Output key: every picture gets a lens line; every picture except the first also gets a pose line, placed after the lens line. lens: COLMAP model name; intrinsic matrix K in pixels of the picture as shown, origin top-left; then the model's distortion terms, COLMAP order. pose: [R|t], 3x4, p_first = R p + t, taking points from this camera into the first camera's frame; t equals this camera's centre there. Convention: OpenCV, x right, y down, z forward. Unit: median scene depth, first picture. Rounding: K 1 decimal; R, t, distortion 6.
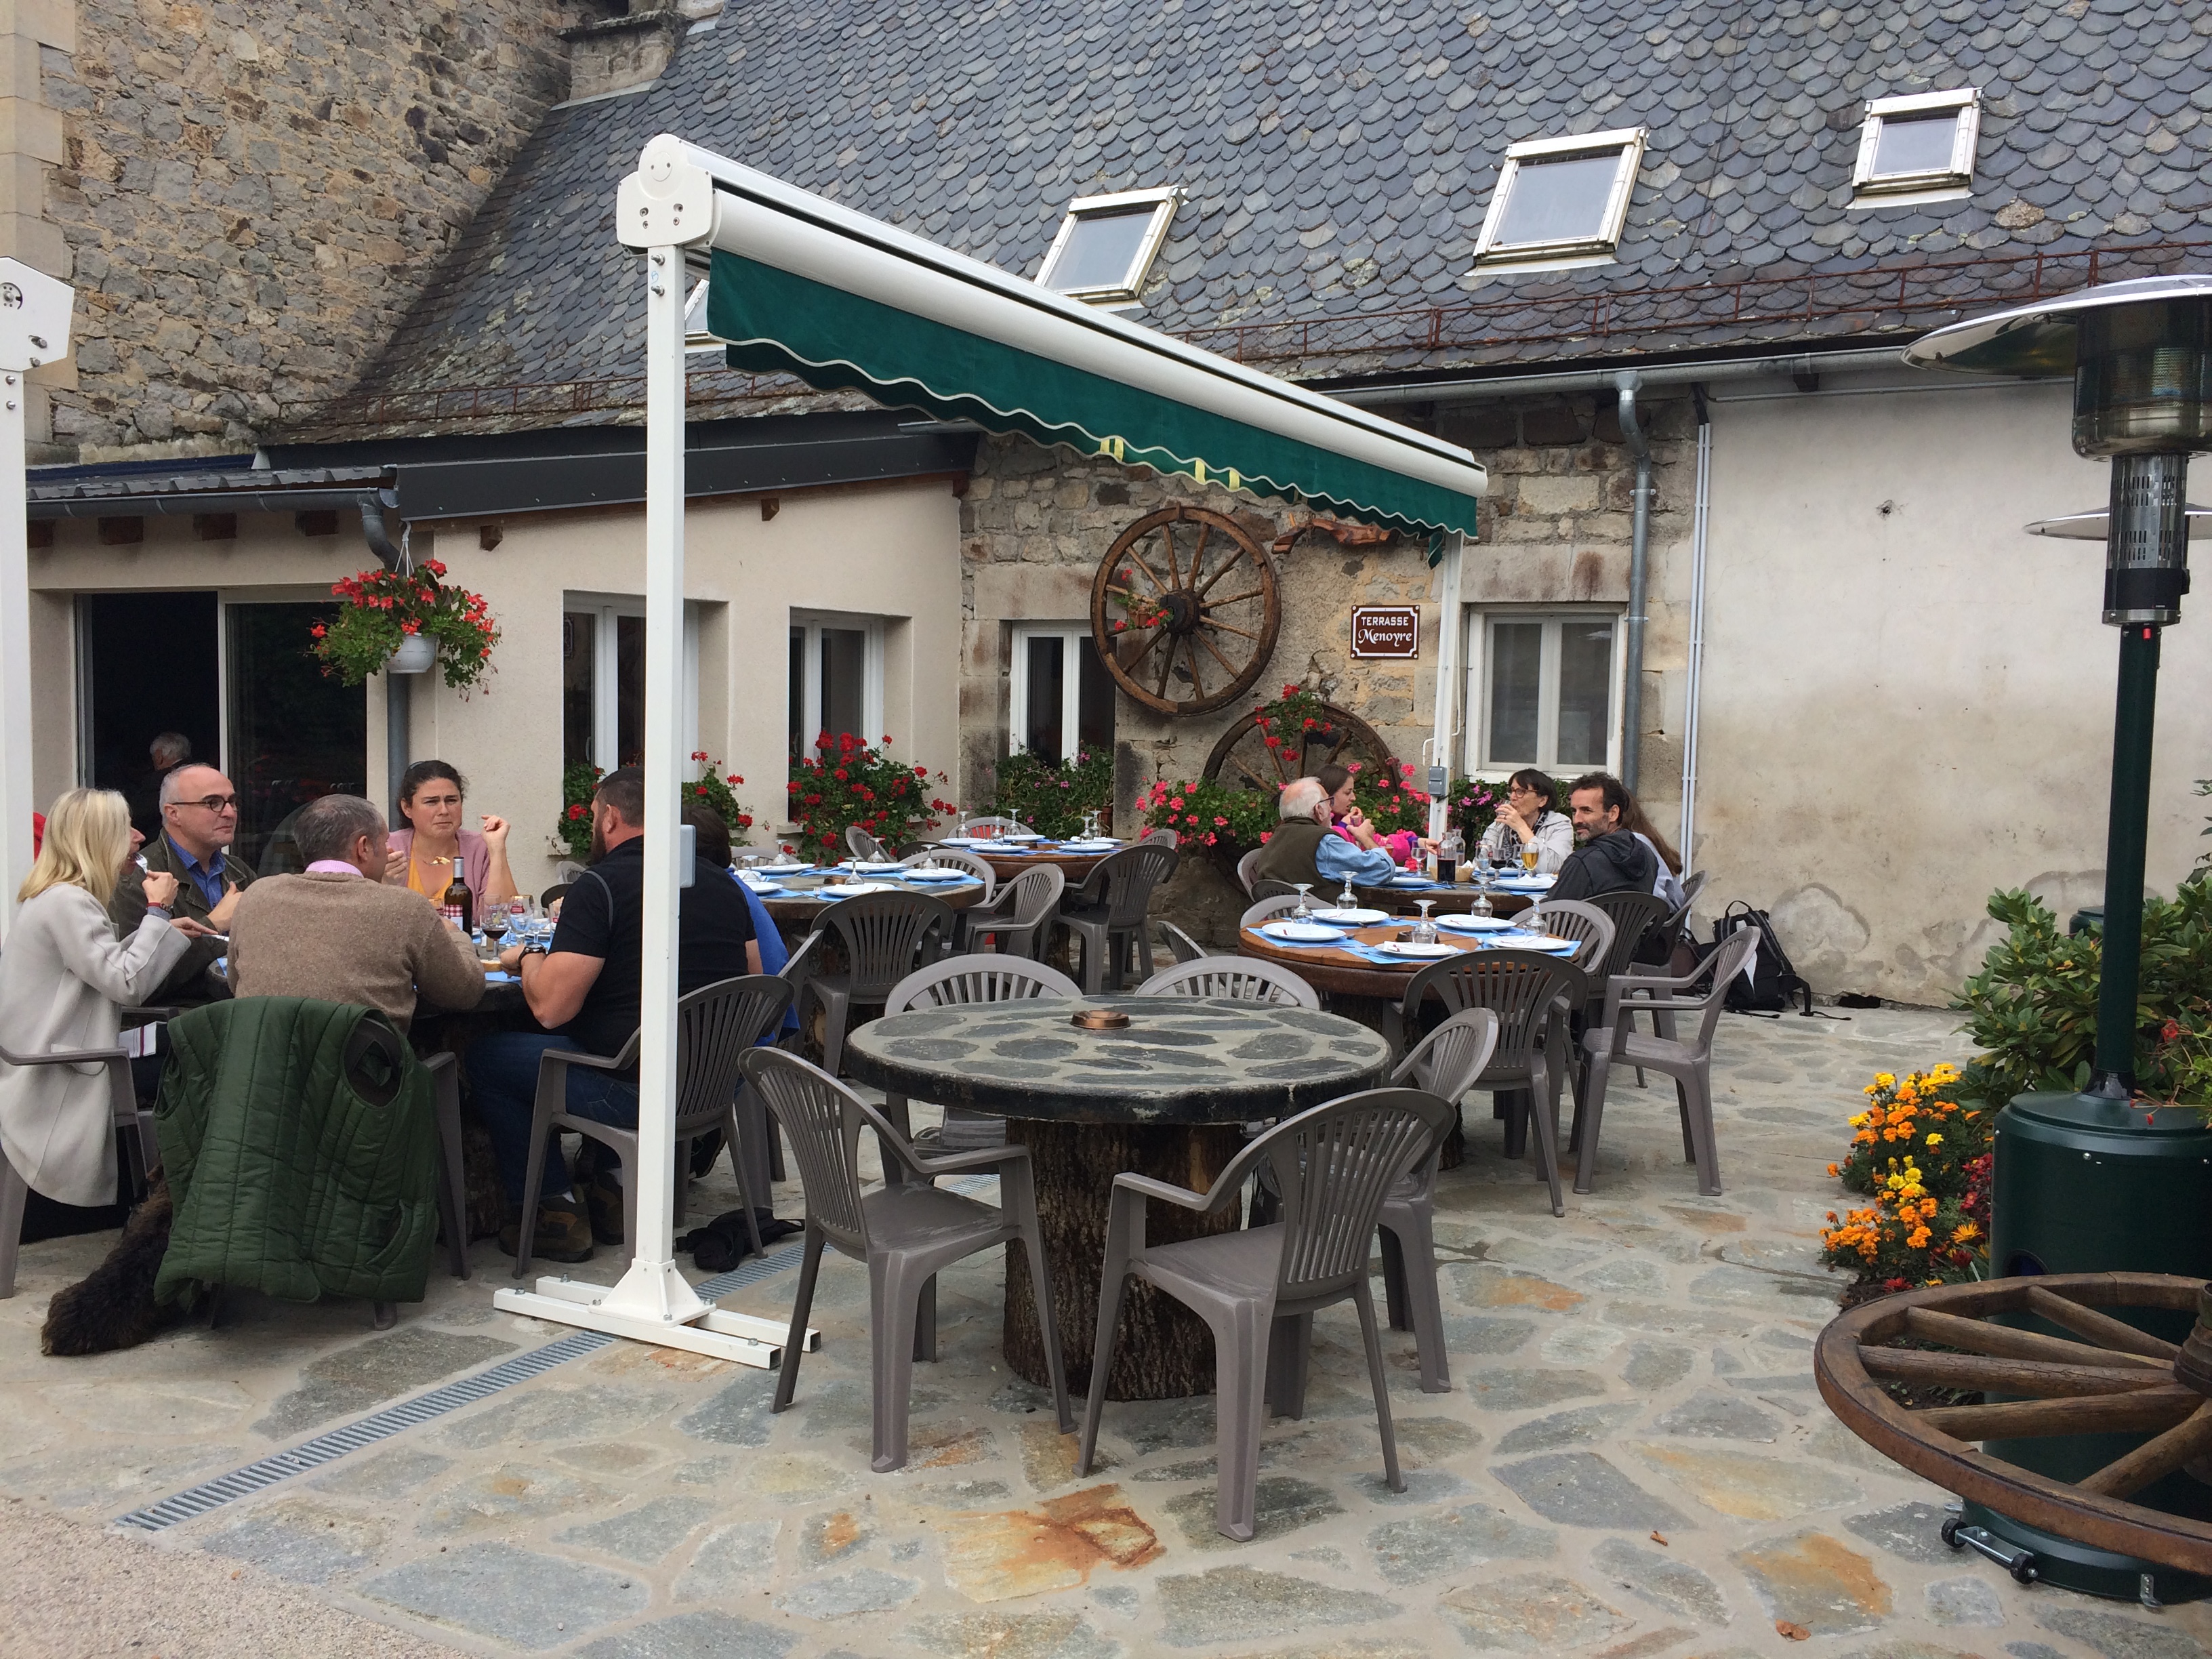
lens RADIAL K [[1895.8, 0, 1089.8], [0, 1895.8, 825.1], [0, 0, 1]] dist [0.071772, -0.107594]
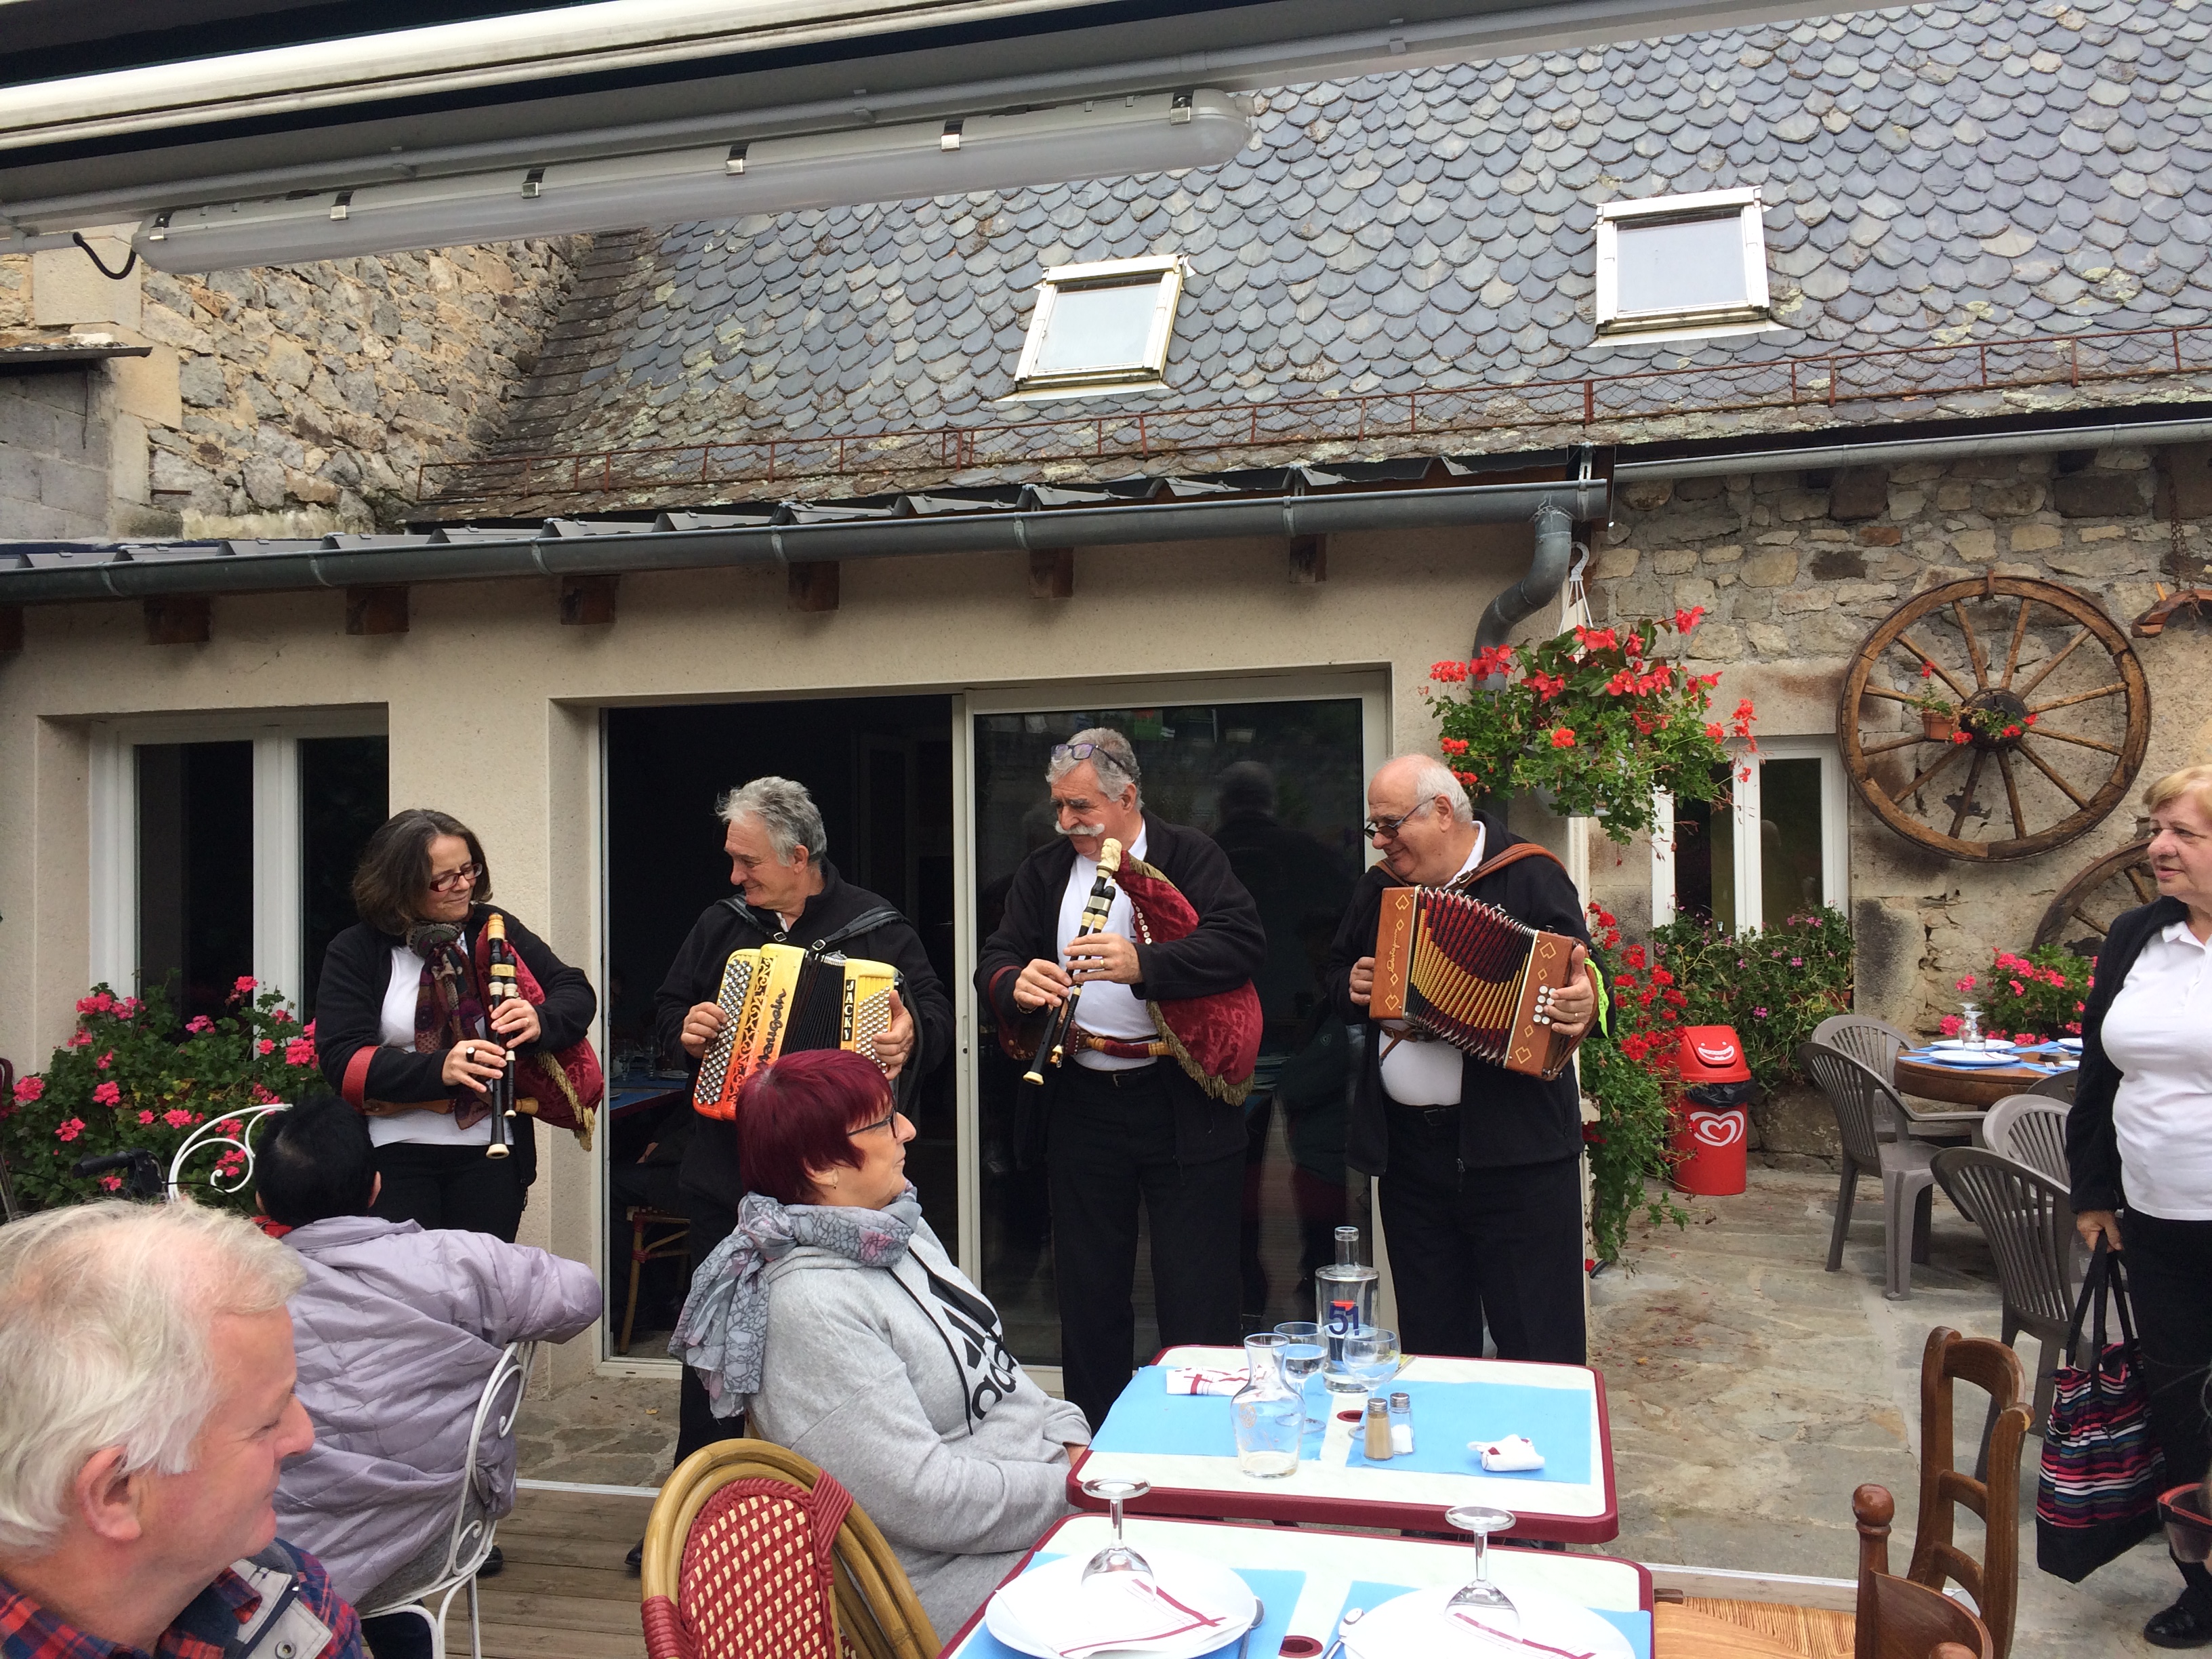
lens RADIAL K [[1898.9, 0, 1111.5], [0, 1898.9, 816.9], [0, 0, 1]] dist [0.098406, -0.124137]
pose [[0.974328, -0.026730, 0.223540, -0.339949], [0.045925, 0.995646, -0.081114, -0.023119], [-0.220398, 0.089298, 0.971314, 0.272382]]
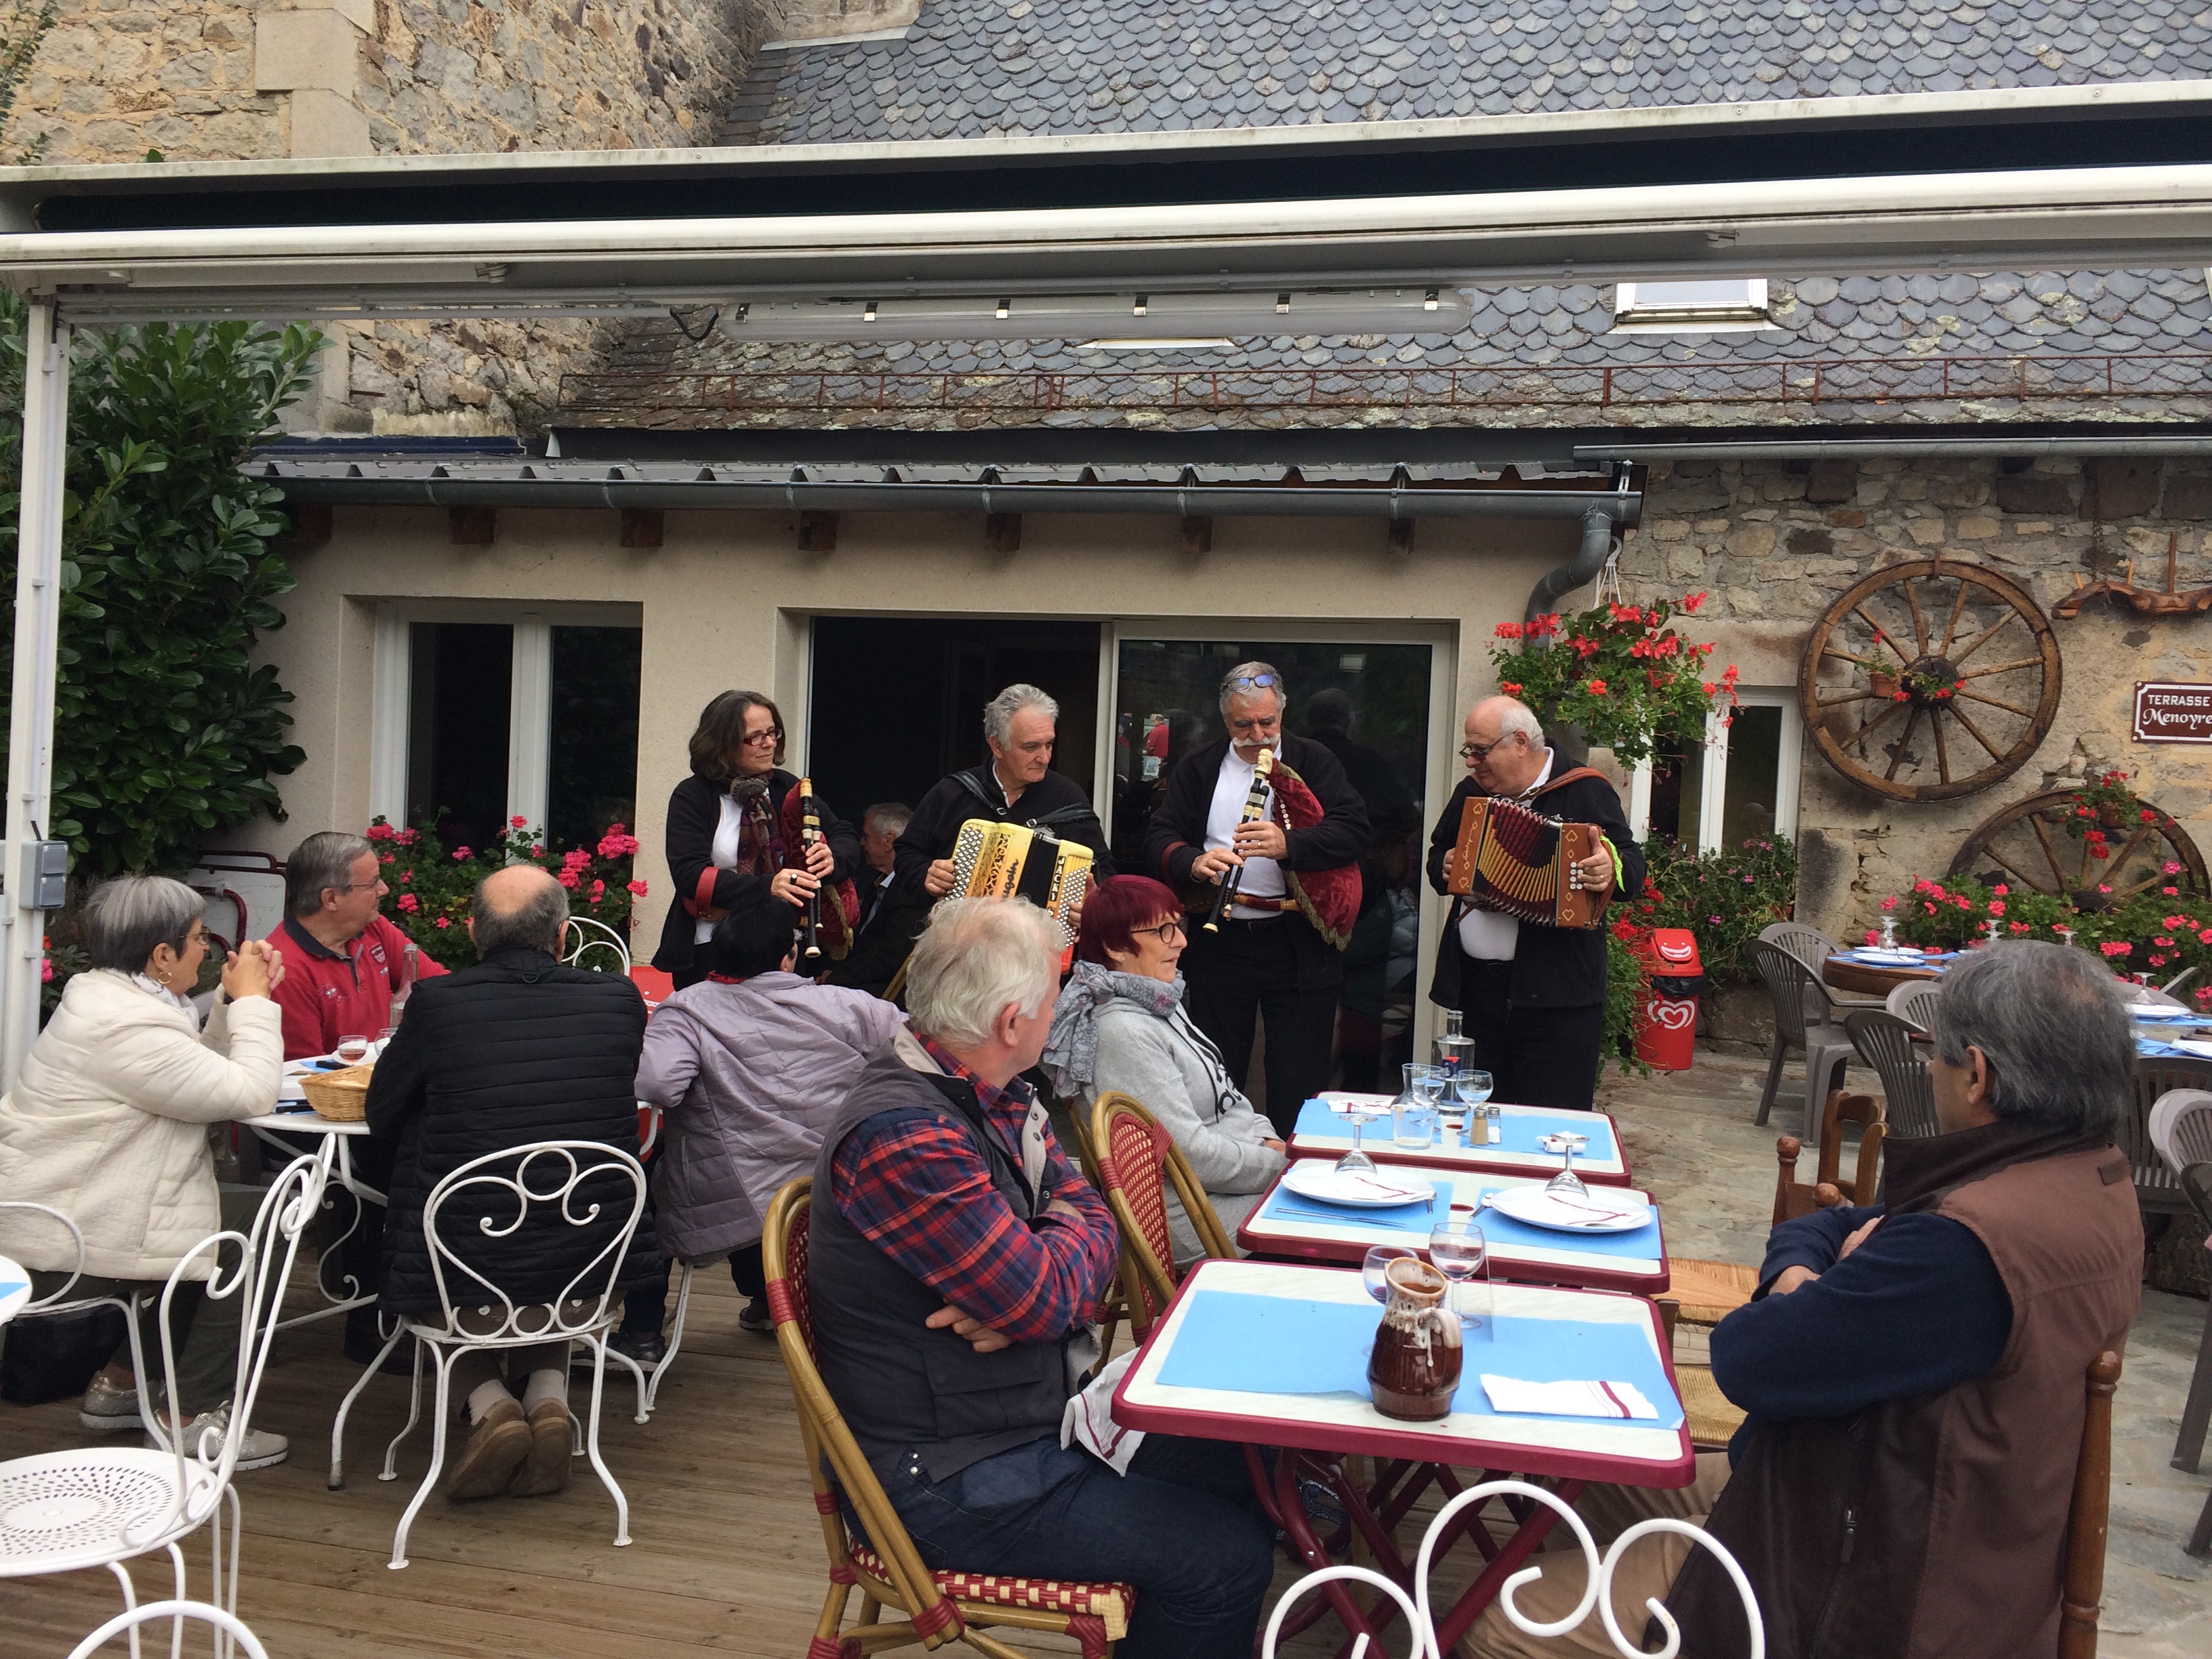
lens RADIAL K [[1883.6, 0, 1109.1], [0, 1883.6, 823.8], [0, 0, 1]] dist [0.090570, -0.116718]
pose [[0.970207, 0.013758, 0.241885, -0.394454], [-0.007714, 0.999634, -0.025917, -0.017372], [-0.242153, 0.023279, 0.969959, 0.192766]]
